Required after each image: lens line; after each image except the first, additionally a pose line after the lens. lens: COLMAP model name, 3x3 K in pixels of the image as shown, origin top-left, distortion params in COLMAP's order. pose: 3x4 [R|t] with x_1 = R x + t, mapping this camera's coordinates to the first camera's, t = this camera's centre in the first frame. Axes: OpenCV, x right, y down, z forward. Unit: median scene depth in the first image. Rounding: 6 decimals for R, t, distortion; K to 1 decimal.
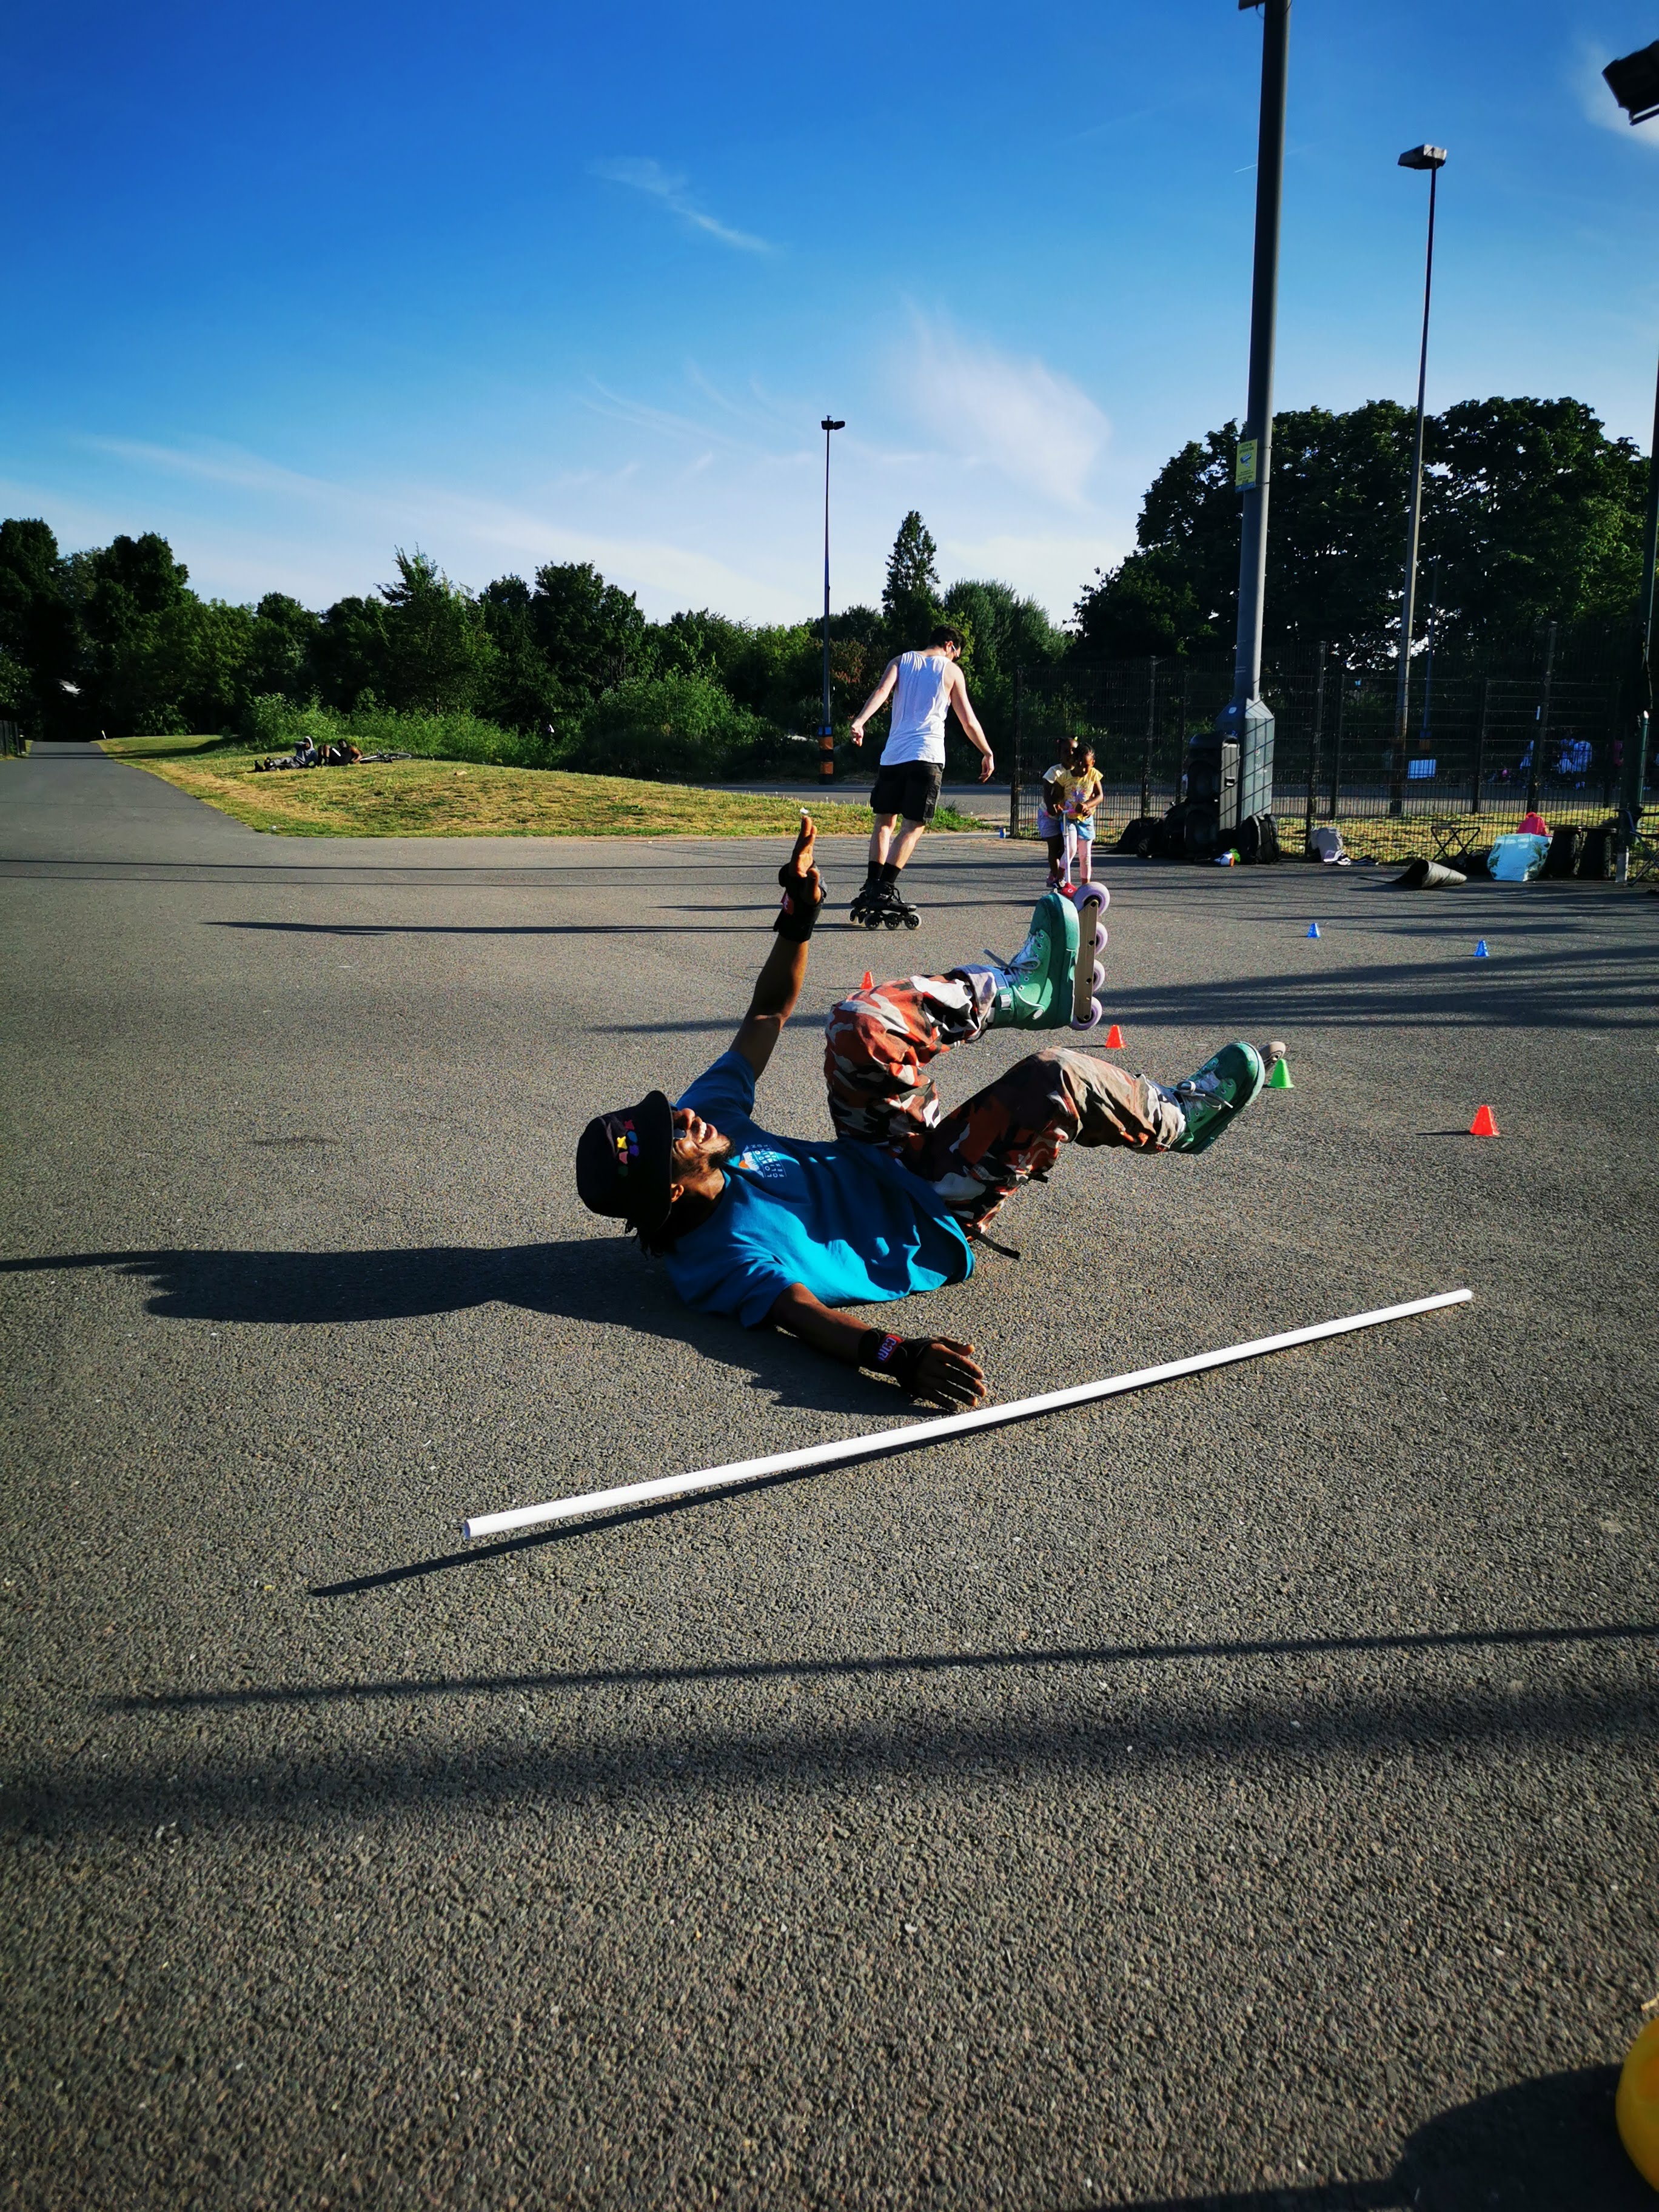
lens RADIAL K [[1737.5, 0, 820.5], [0, 1737.5, 1098.0], [0, 0, 1]] dist [0.045335, 0.000206]
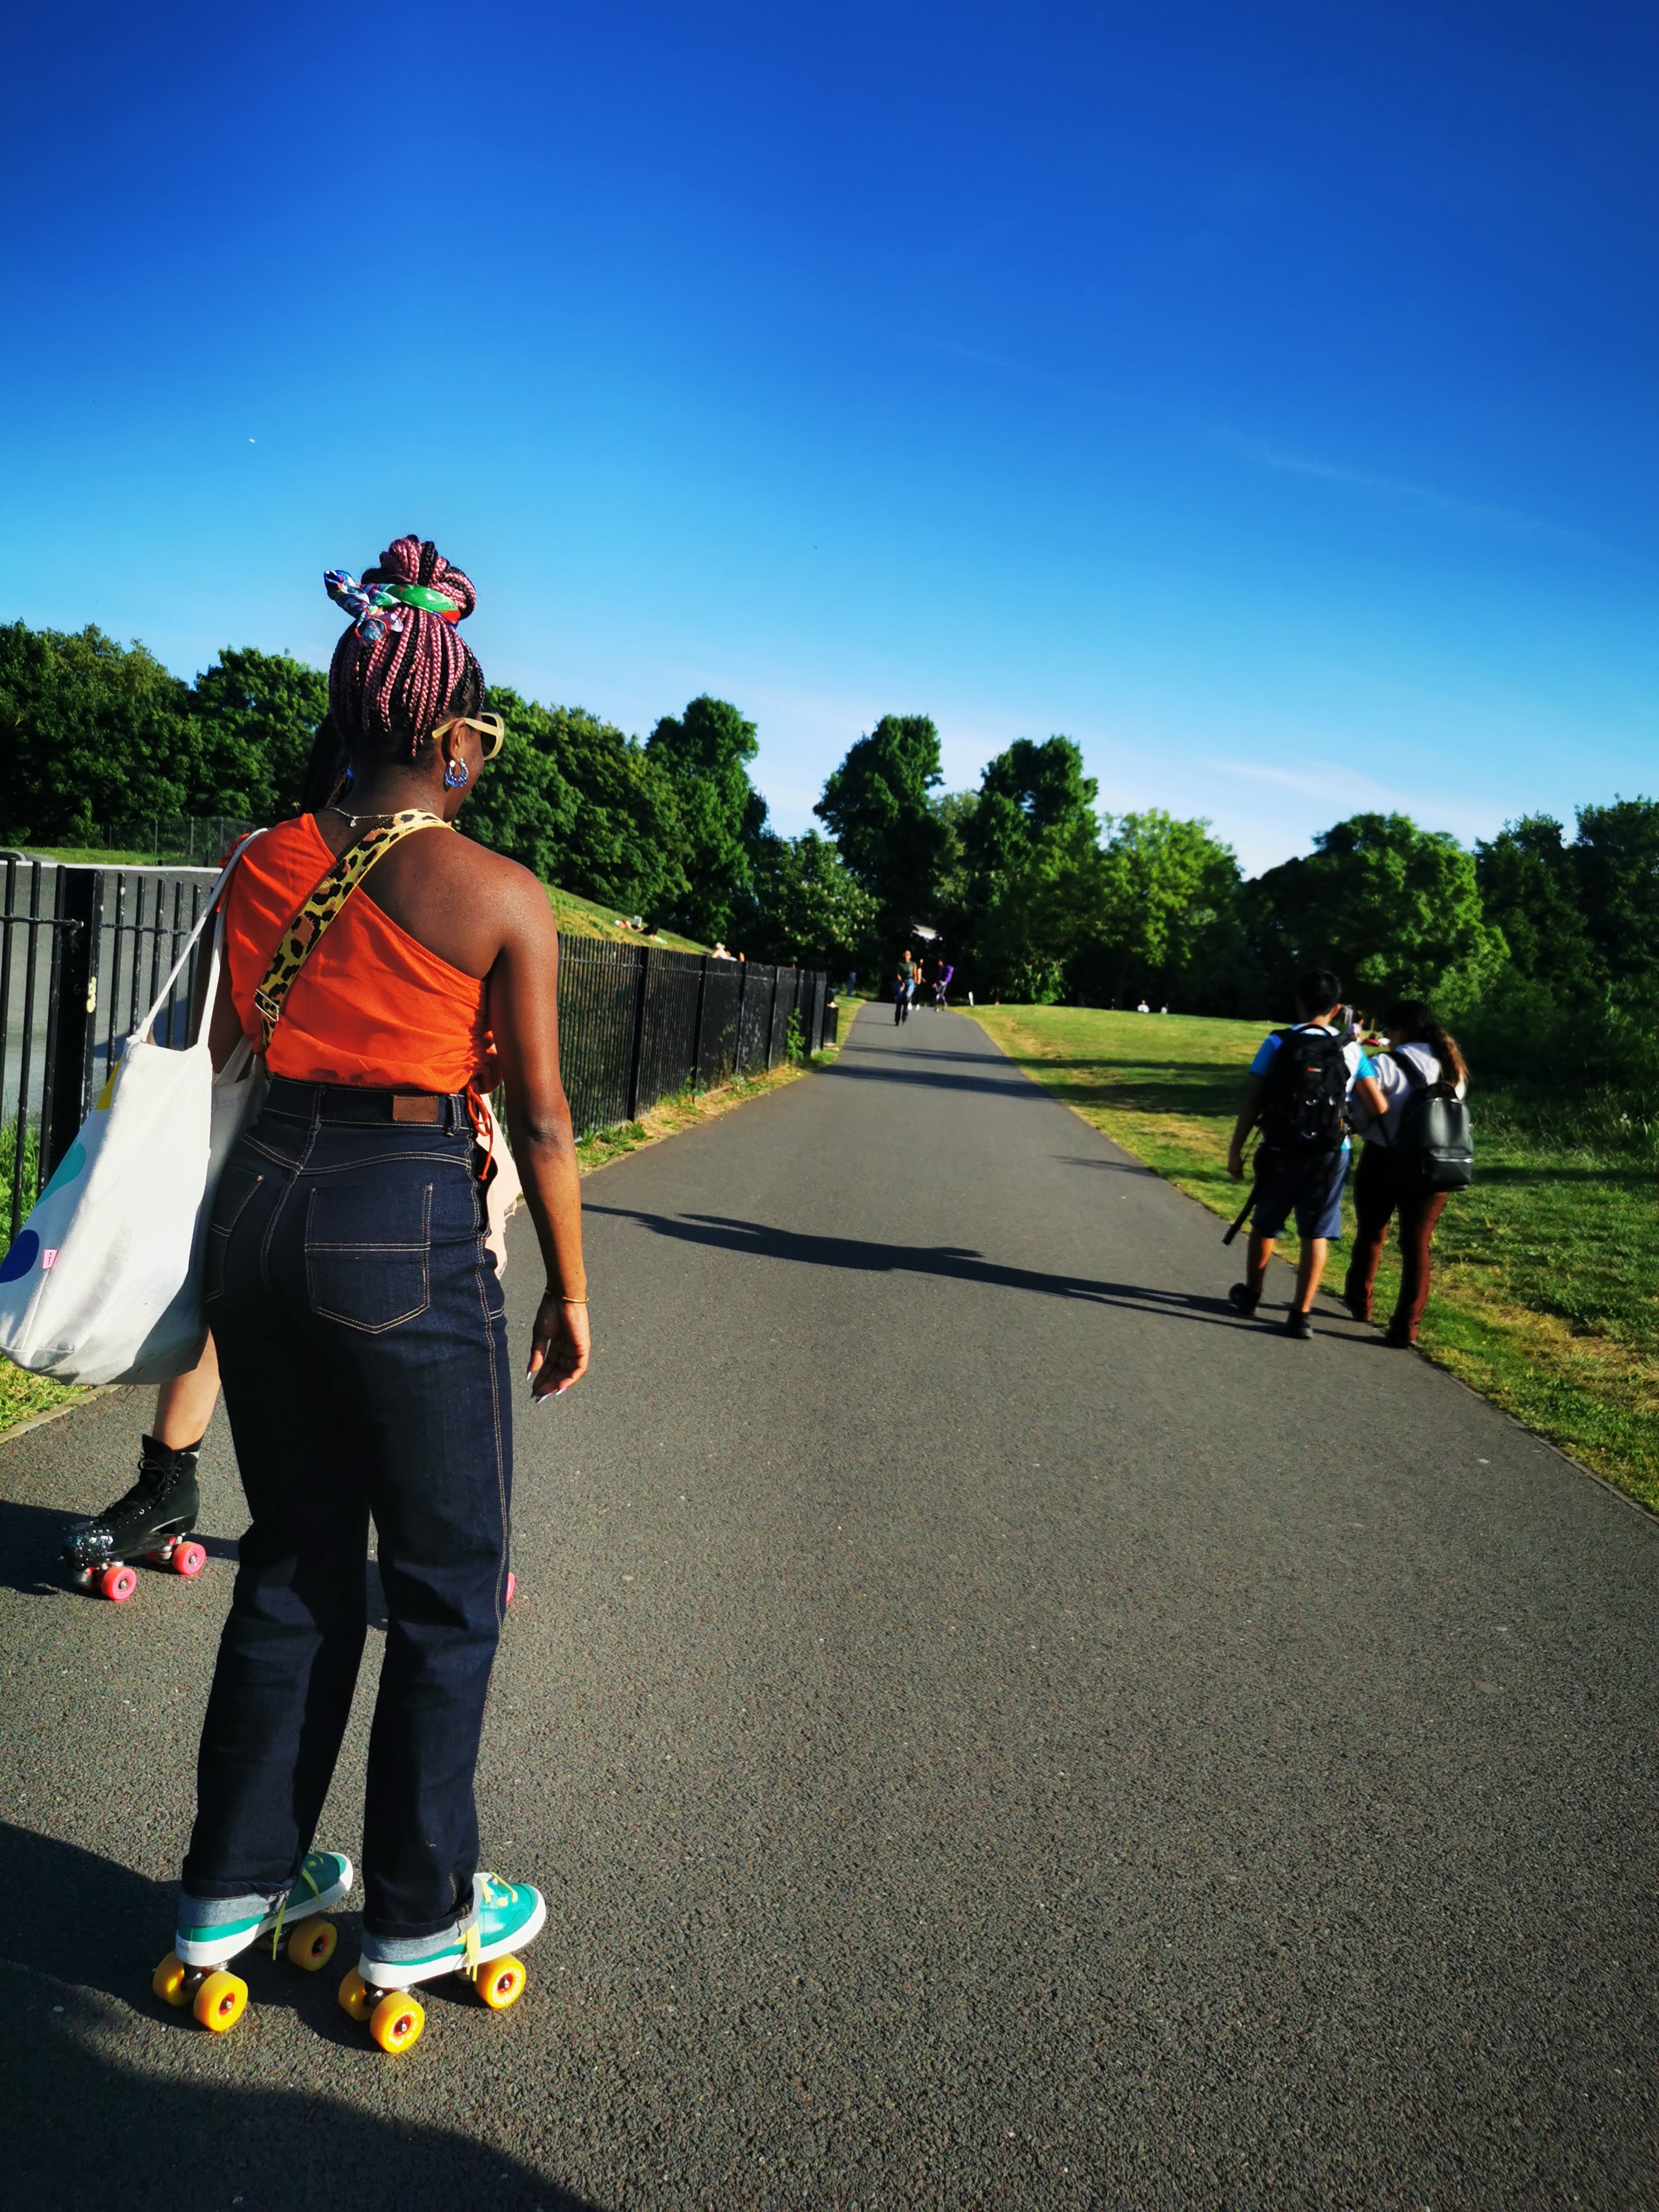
lens RADIAL K [[1737.5, 0, 835.1], [0, 1737.5, 1105.3], [0, 0, 1]] dist [0.045335, 0.000206]
pose [[0.904576, 0.111610, -0.411443, -0.162184], [-0.173395, 0.978007, -0.115917, -0.075155], [0.389457, 0.176198, 0.904034, 0.360408]]
